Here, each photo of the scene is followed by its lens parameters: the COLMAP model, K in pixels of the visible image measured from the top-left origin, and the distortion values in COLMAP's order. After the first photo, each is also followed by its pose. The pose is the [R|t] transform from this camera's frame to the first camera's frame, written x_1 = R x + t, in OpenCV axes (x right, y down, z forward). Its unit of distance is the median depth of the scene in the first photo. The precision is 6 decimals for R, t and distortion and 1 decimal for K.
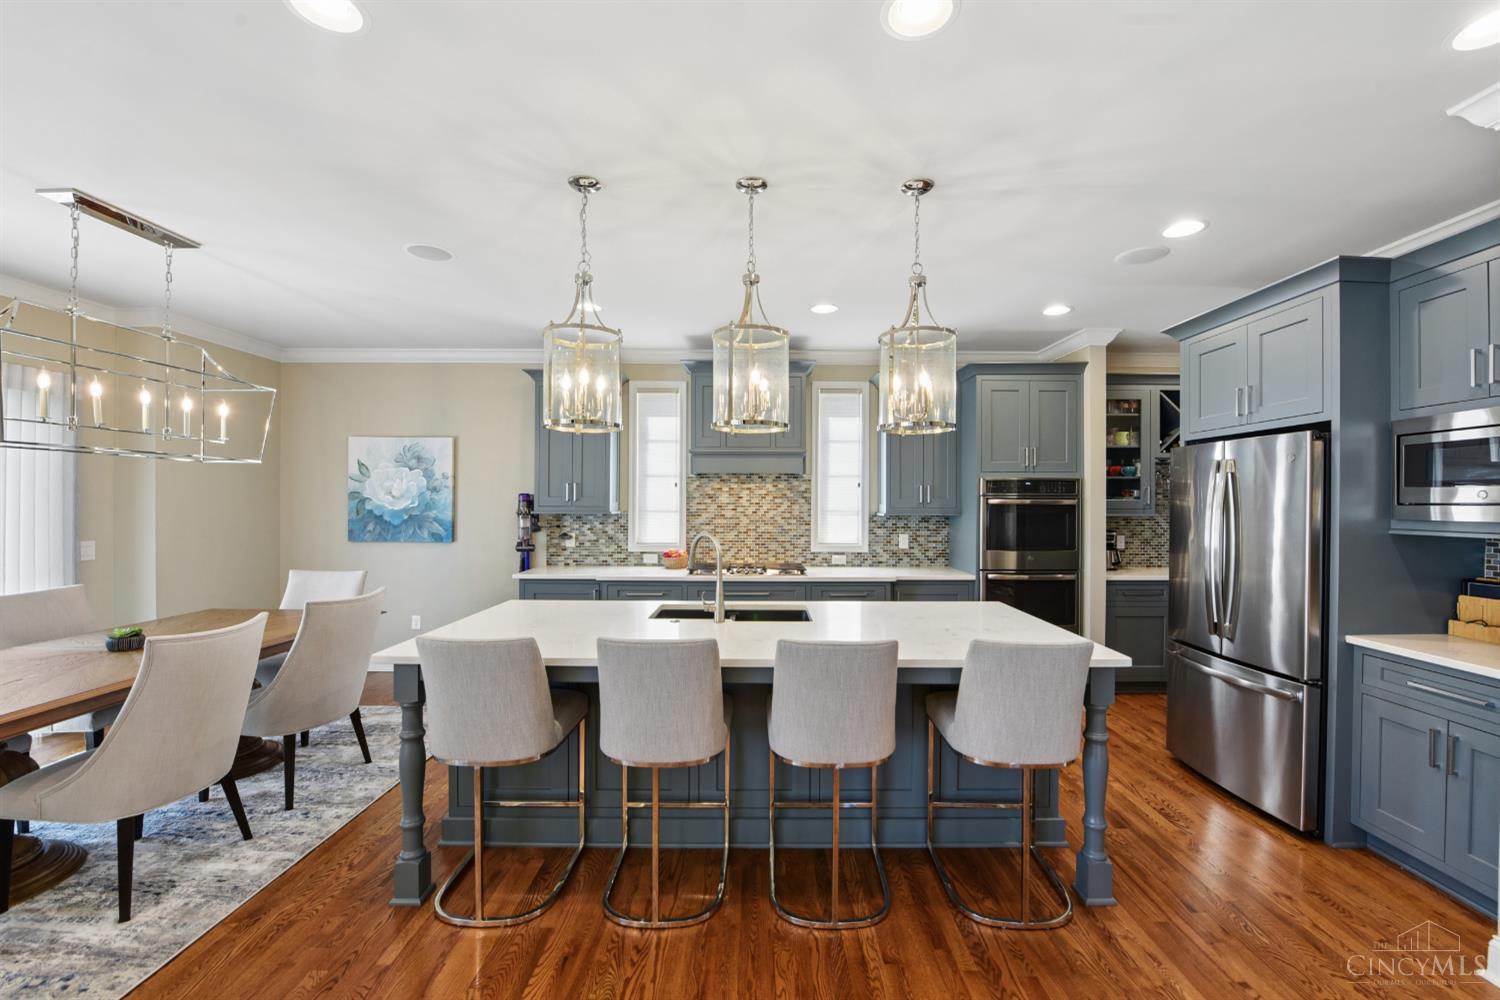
lens RADIAL K [[611.5, 0, 764.9], [0, 611.5, 503.7], [0, 0, 1]] dist [-0.020285, -0.001365]
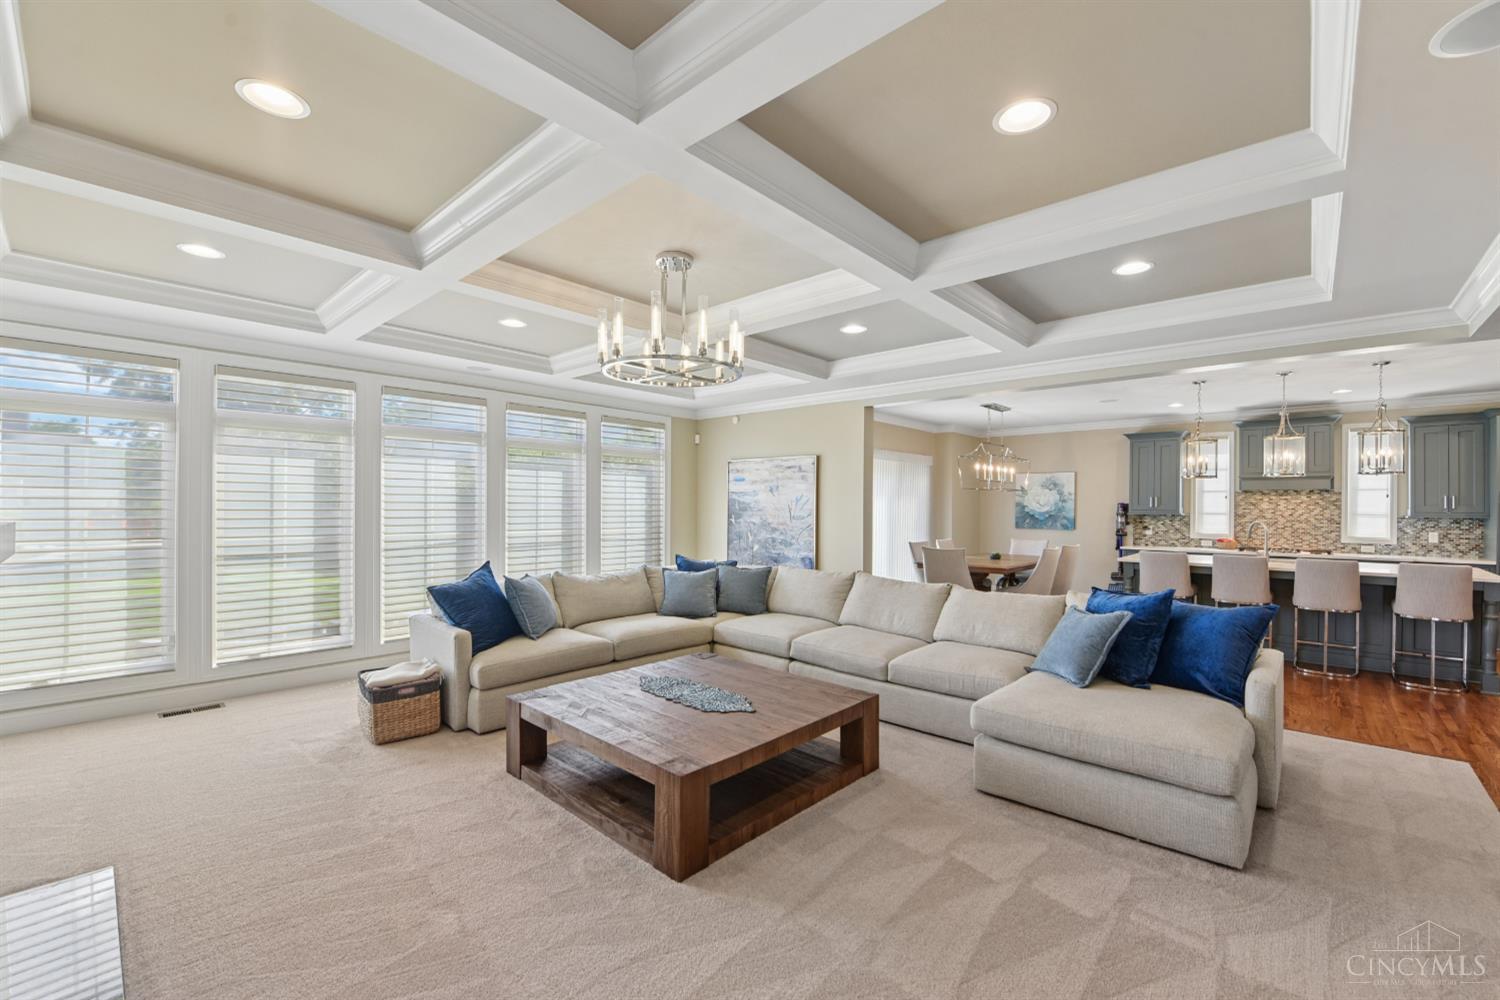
lens RADIAL K [[611.5, 0, 746.6], [0, 611.5, 507.0], [0, 0, 1]] dist [-0.020285, -0.001365]
pose [[0.721677, 0.000841, -0.692229, 0.040446], [-0.005075, 0.999979, -0.004076, 0.007563], [0.692211, 0.006455, 0.721666, -0.996225]]
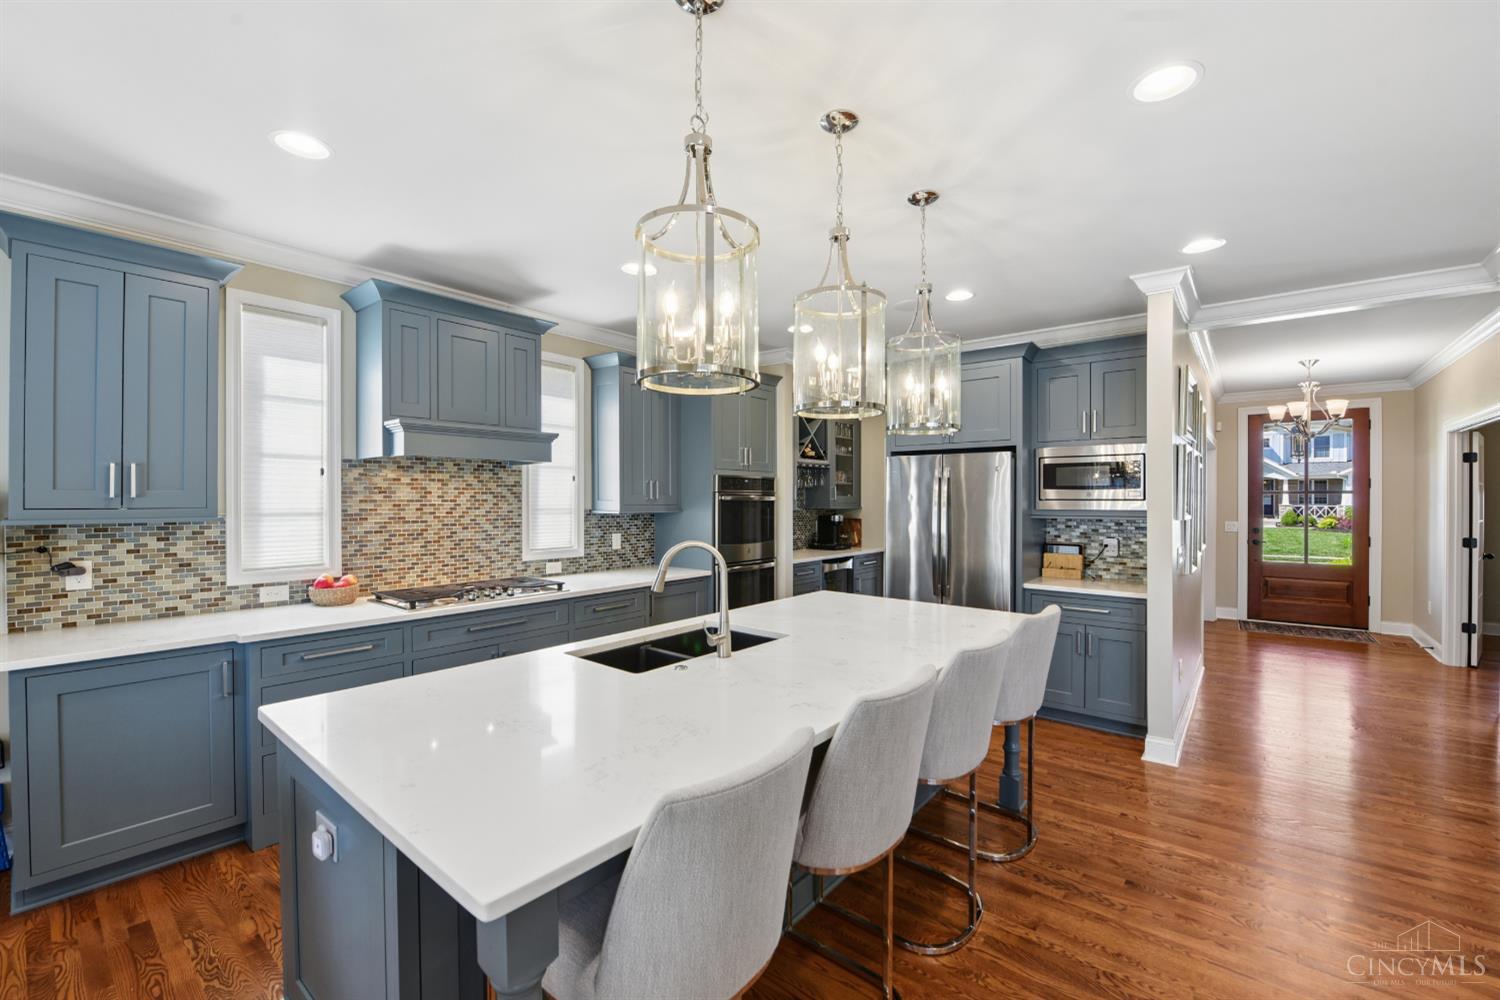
lens RADIAL K [[611.5, 0, 764.9], [0, 611.5, 500.2], [0, 0, 1]] dist [-0.020285, -0.001365]
pose [[0.631064, -0.004662, 0.775717, -0.341334], [0.002467, 0.999989, 0.004003, -0.002945], [-0.775727, -0.000613, 0.631069, 0.256387]]
